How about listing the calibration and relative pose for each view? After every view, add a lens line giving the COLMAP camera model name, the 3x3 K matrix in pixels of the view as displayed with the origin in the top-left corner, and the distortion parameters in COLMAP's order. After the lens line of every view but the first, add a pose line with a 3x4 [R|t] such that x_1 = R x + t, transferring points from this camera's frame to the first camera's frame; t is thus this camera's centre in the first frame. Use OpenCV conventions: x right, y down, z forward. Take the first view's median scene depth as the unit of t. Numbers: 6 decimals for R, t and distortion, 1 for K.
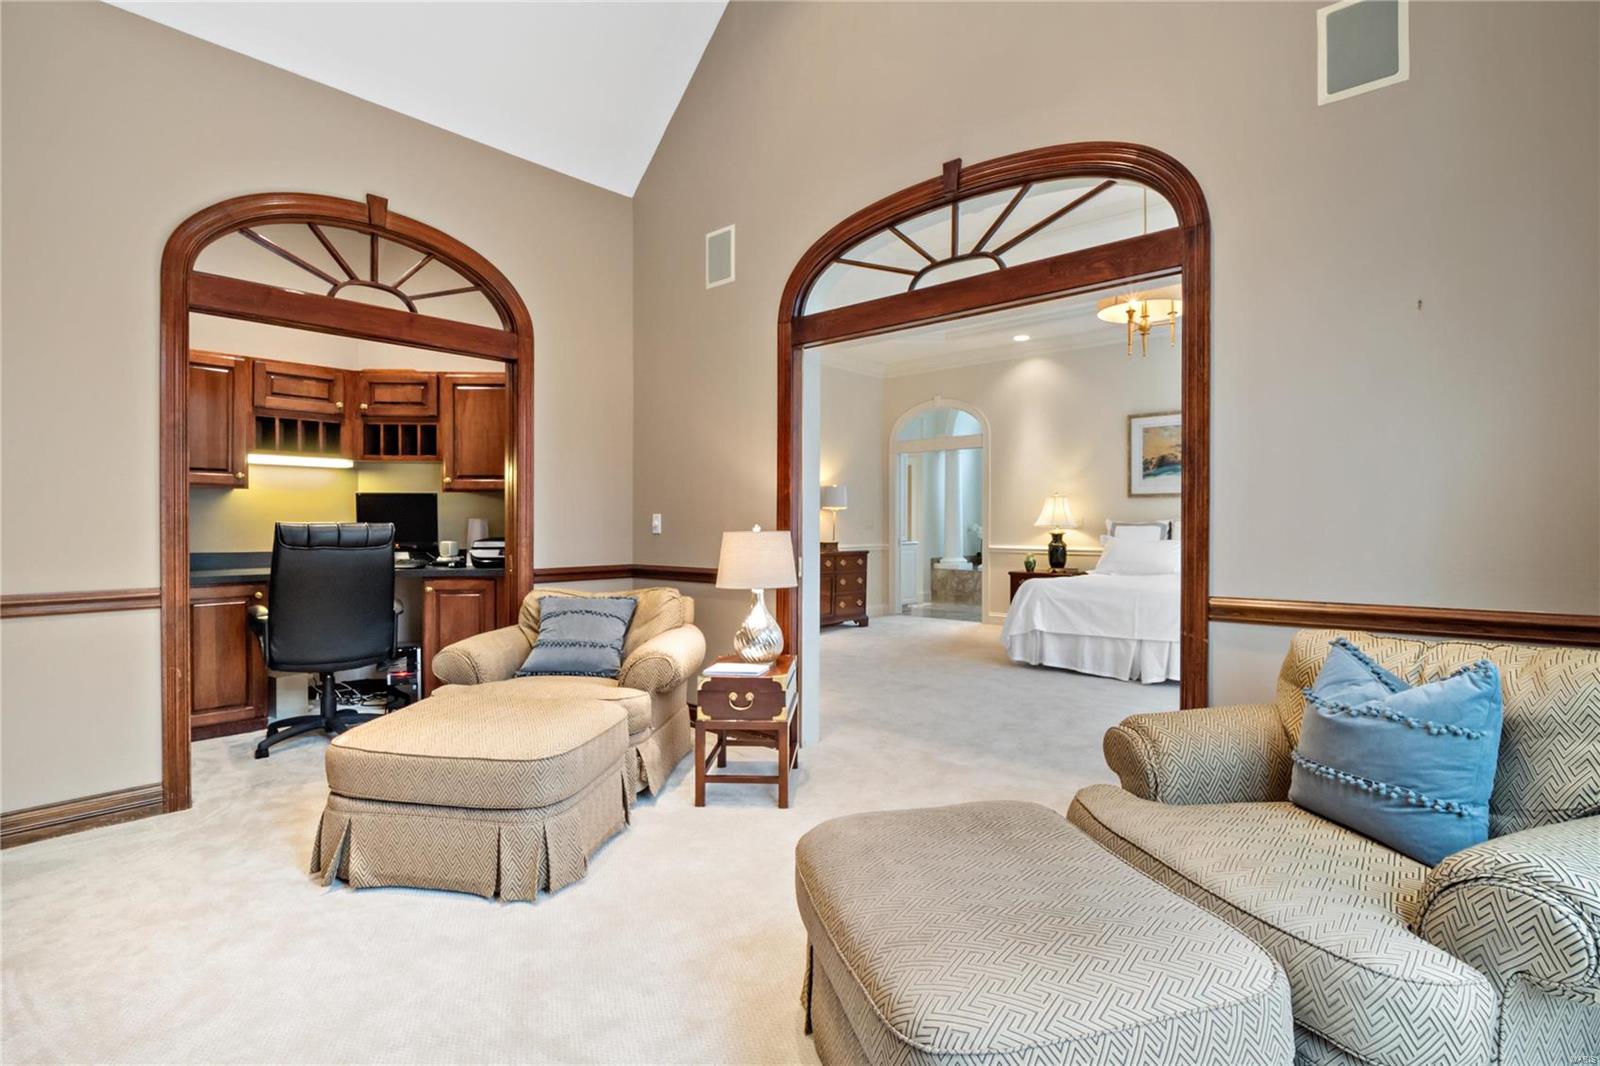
lens RADIAL K [[786.4, 0, 808.6], [0, 786.4, 526.3], [0, 0, 1]] dist [-0.008154, -0.000887]
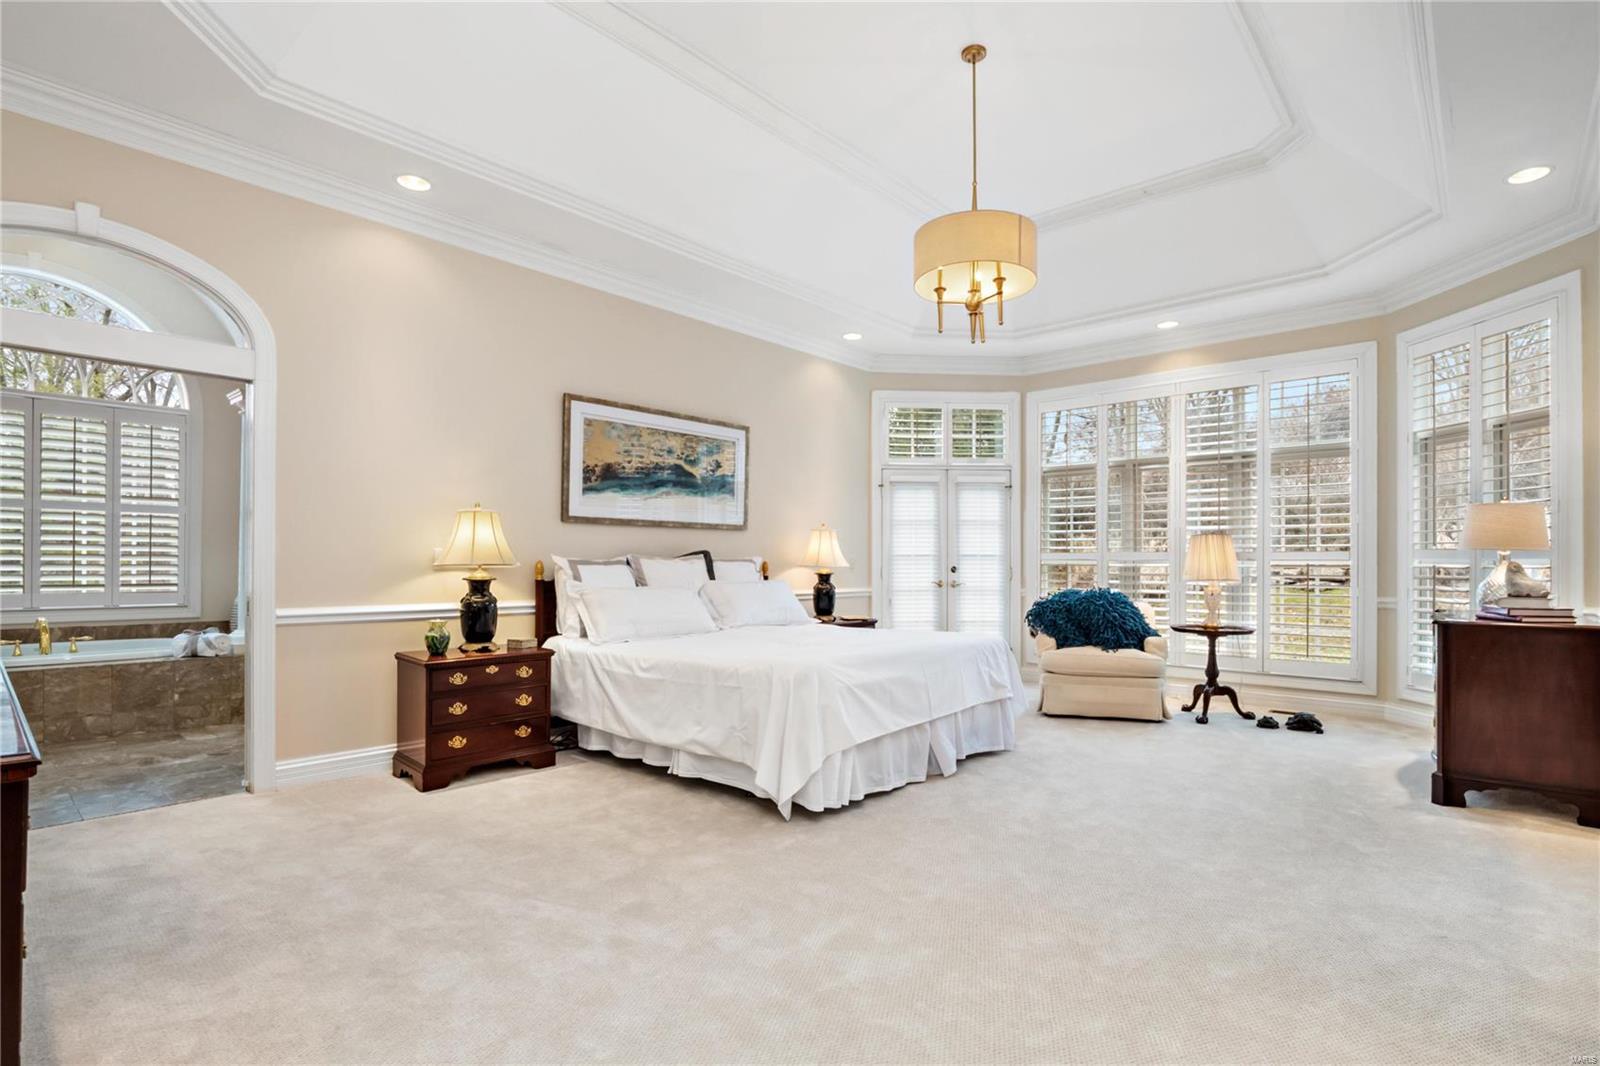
lens RADIAL K [[776.2, 0, 802.6], [0, 776.2, 574.2], [0, 0, 1]] dist [-0.003804, -0.000052]
pose [[0.029553, -0.008955, 0.999523, -0.225523], [-0.005579, 0.999943, 0.009124, 0.000104], [-0.999548, -0.005846, 0.029501, 0.797136]]
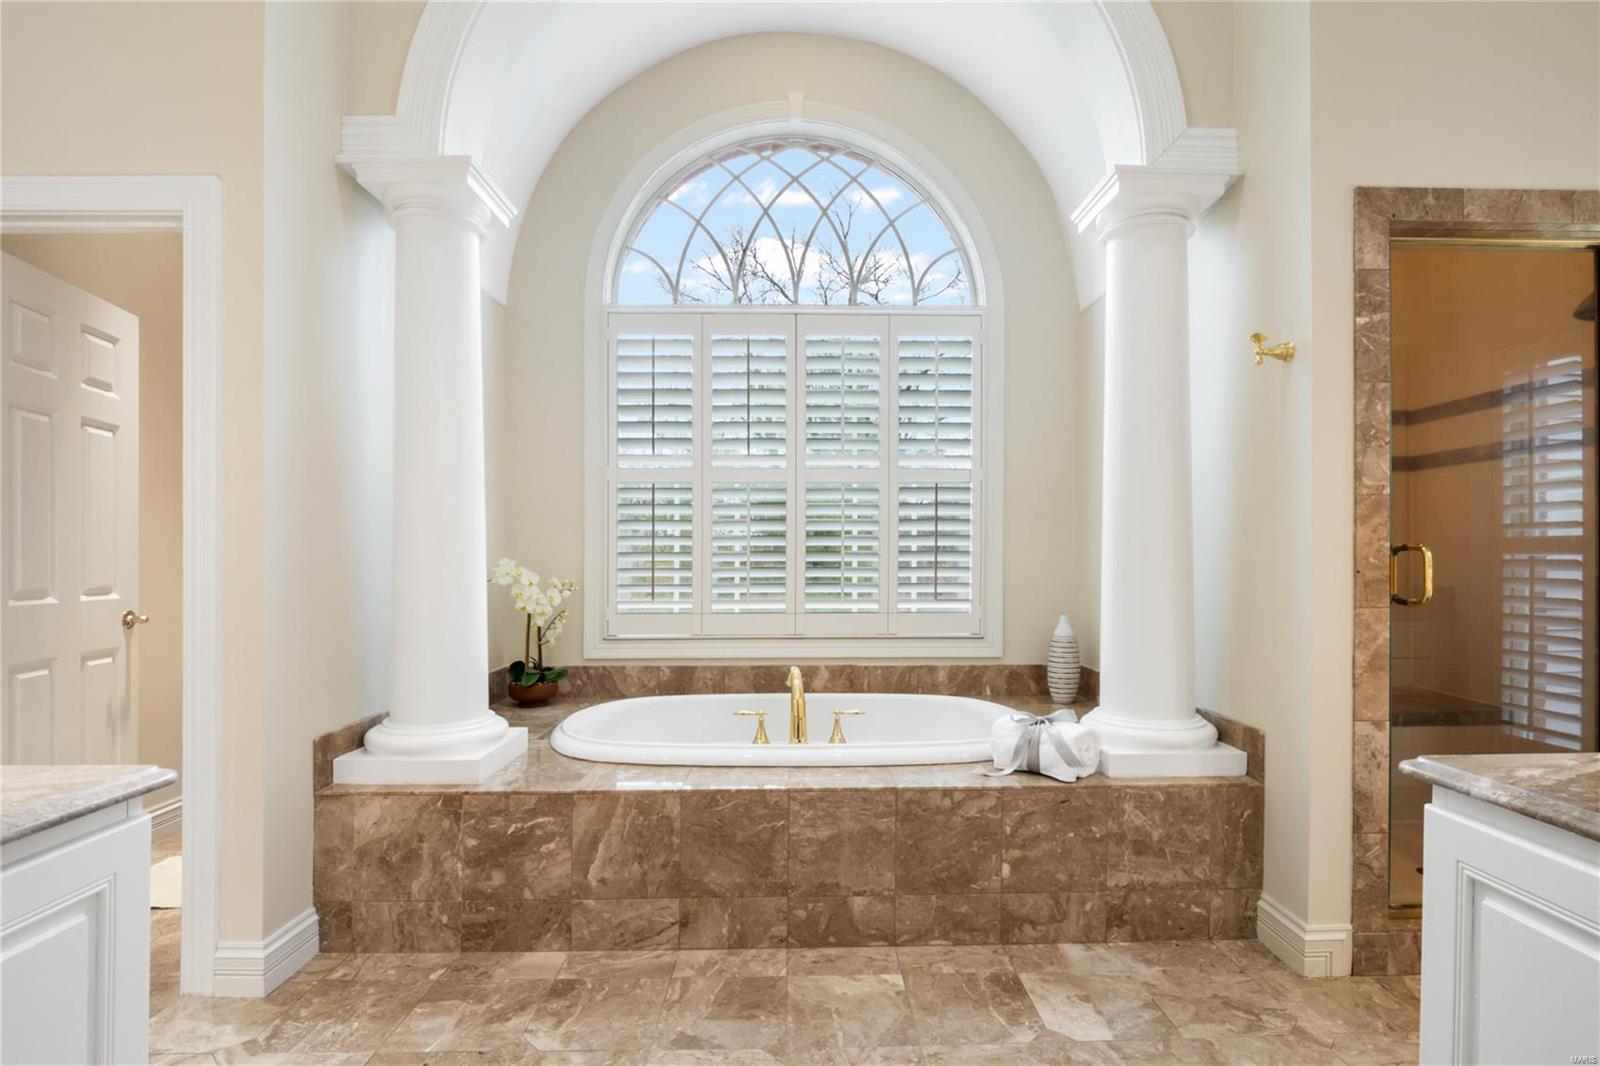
lens RADIAL K [[776.2, 0, 802.6], [0, 776.2, 574.2], [0, 0, 1]] dist [-0.003804, -0.000052]
pose [[0.750615, -0.006742, 0.660706, 0.185036], [-0.004096, 0.999881, 0.014857, -0.001353], [-0.660727, -0.013858, 0.750498, 1.199104]]
